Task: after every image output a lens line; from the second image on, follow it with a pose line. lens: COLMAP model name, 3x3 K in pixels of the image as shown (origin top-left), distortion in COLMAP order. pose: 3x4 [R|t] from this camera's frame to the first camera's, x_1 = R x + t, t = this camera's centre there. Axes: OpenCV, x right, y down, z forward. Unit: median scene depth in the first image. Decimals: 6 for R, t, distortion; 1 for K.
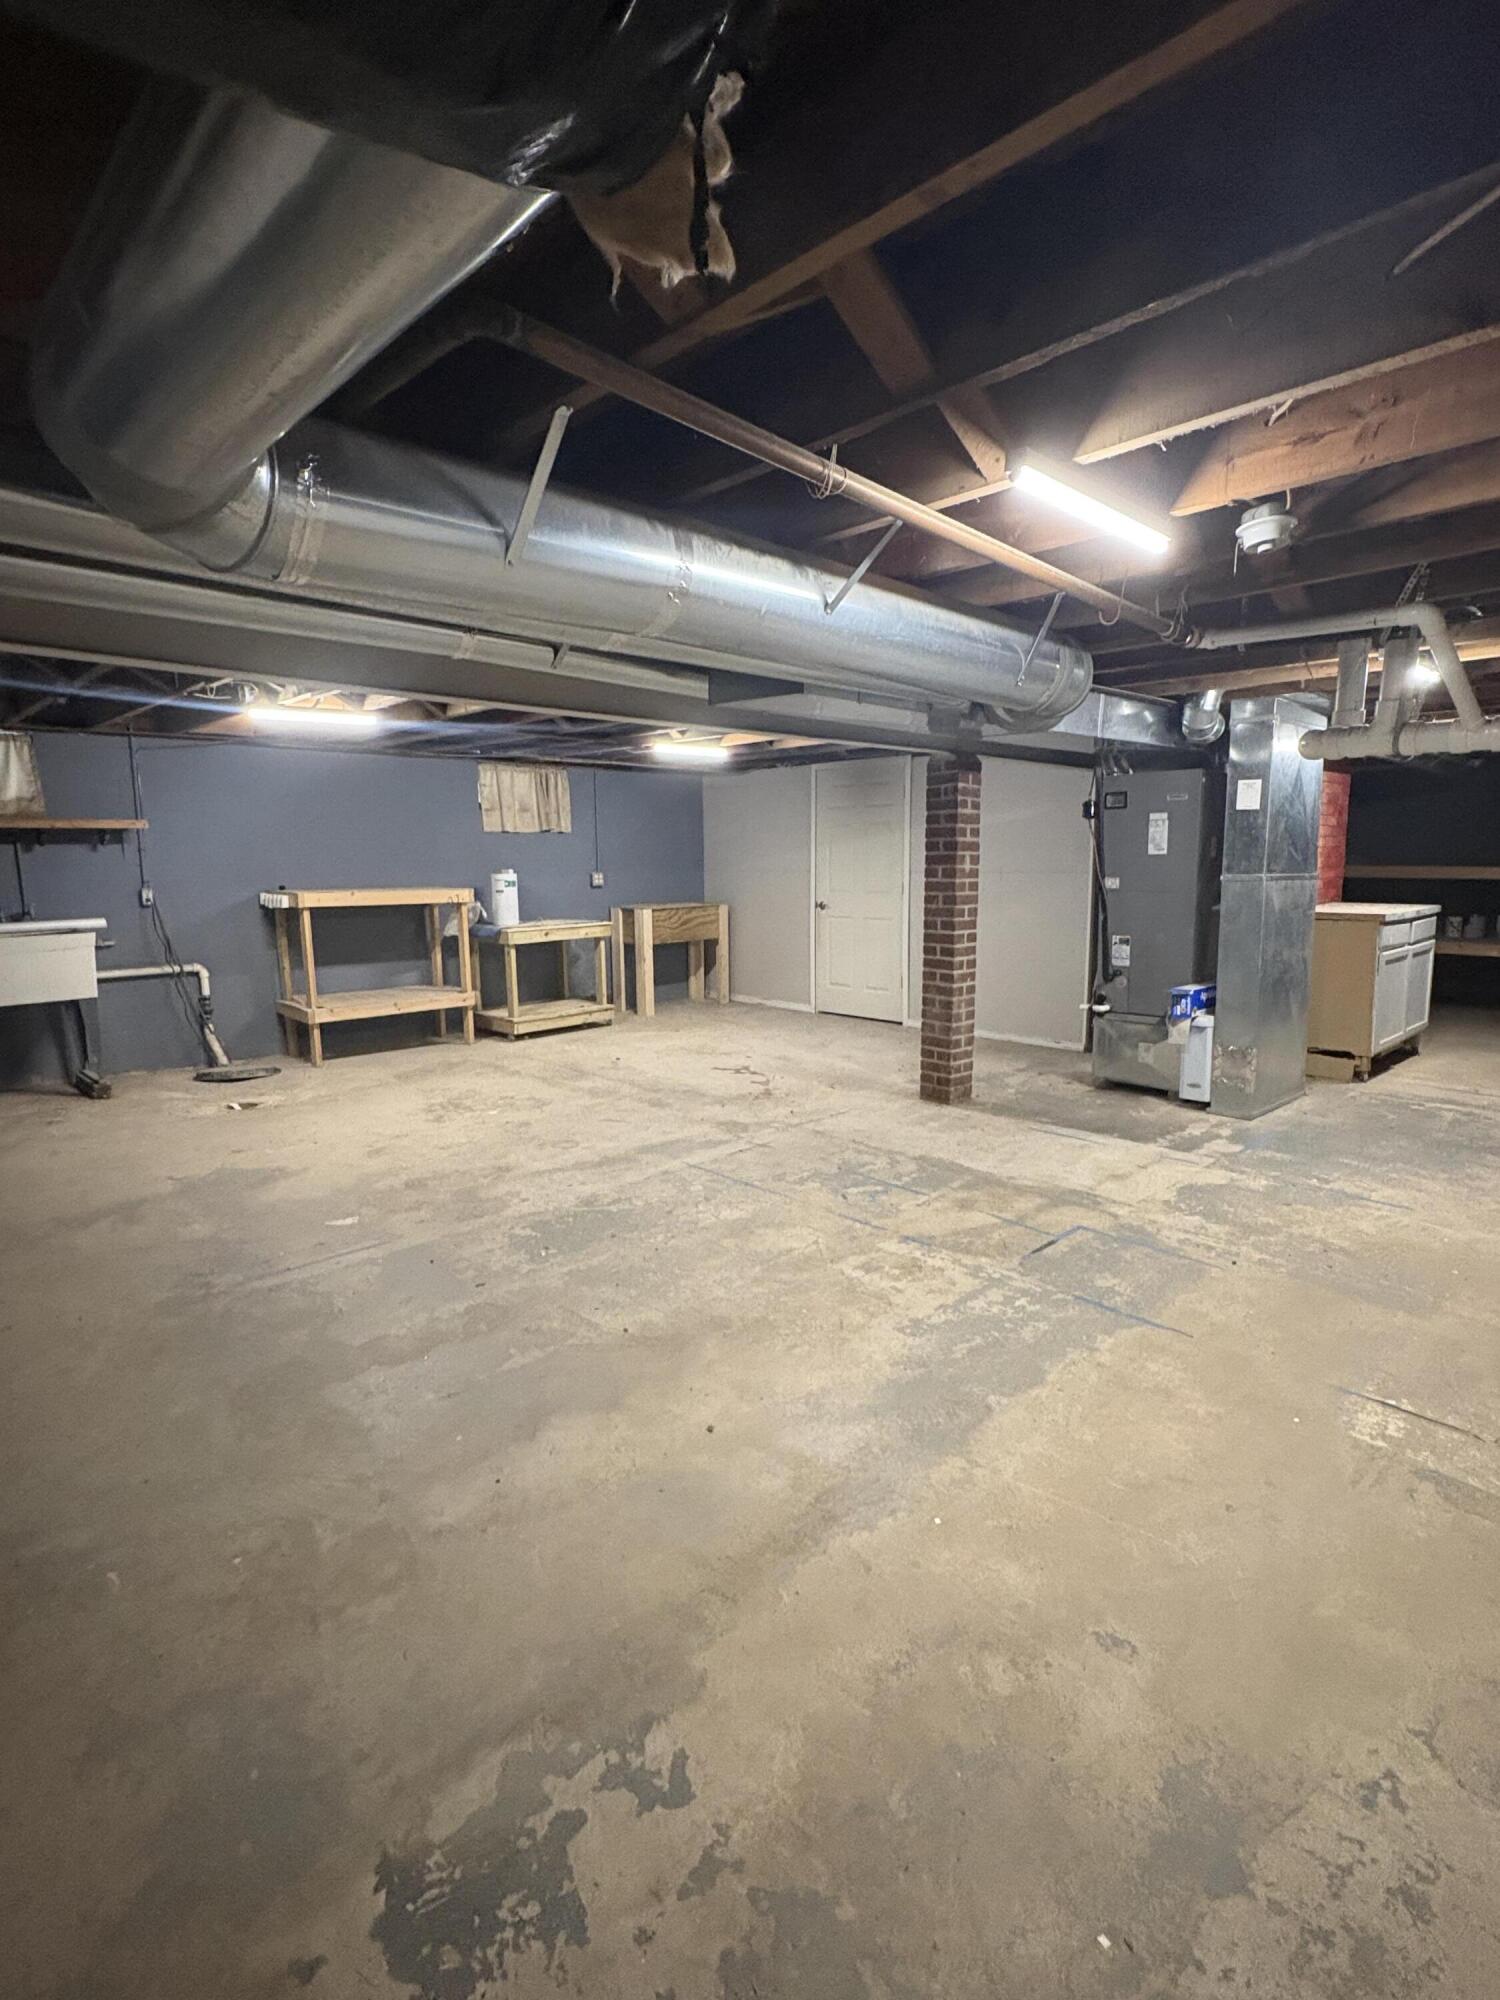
lens RADIAL K [[983.7, 0, 753.2], [0, 983.7, 999.1], [0, 0, 1]] dist [-0.001984, -0.000138]
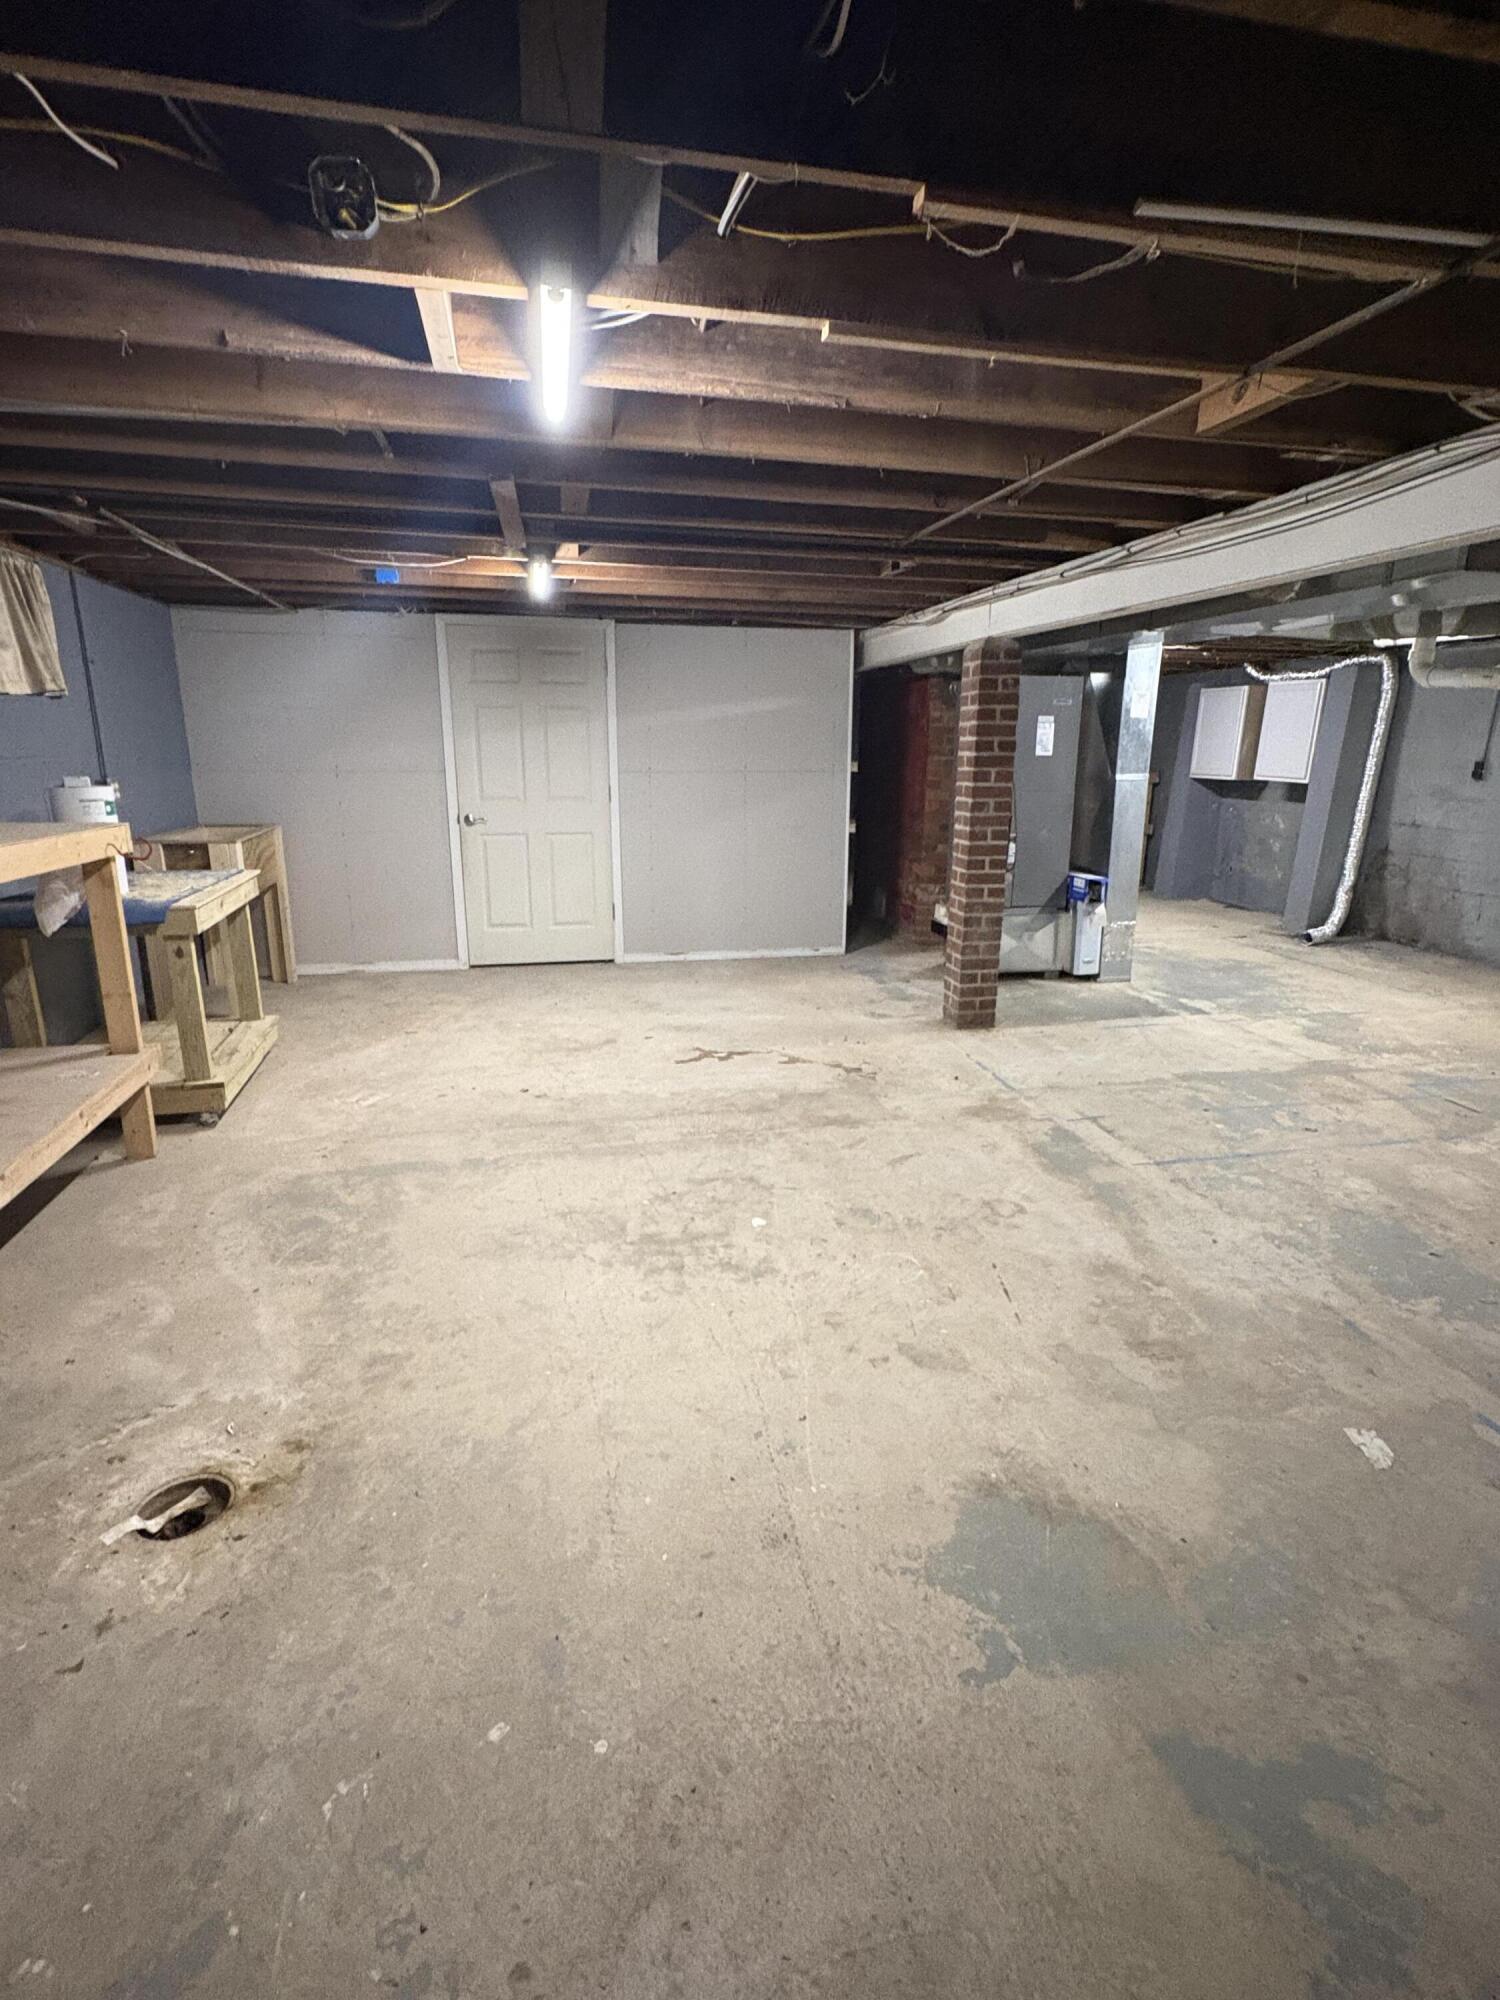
lens RADIAL K [[983.7, 0, 753.2], [0, 983.7, 999.1], [0, 0, 1]] dist [-0.001984, -0.000138]
pose [[0.531932, -0.201724, 0.822409, -0.847881], [0.109914, 0.979442, 0.169150, -0.126611], [-0.839623, 0.000418, 0.543169, 0.839570]]
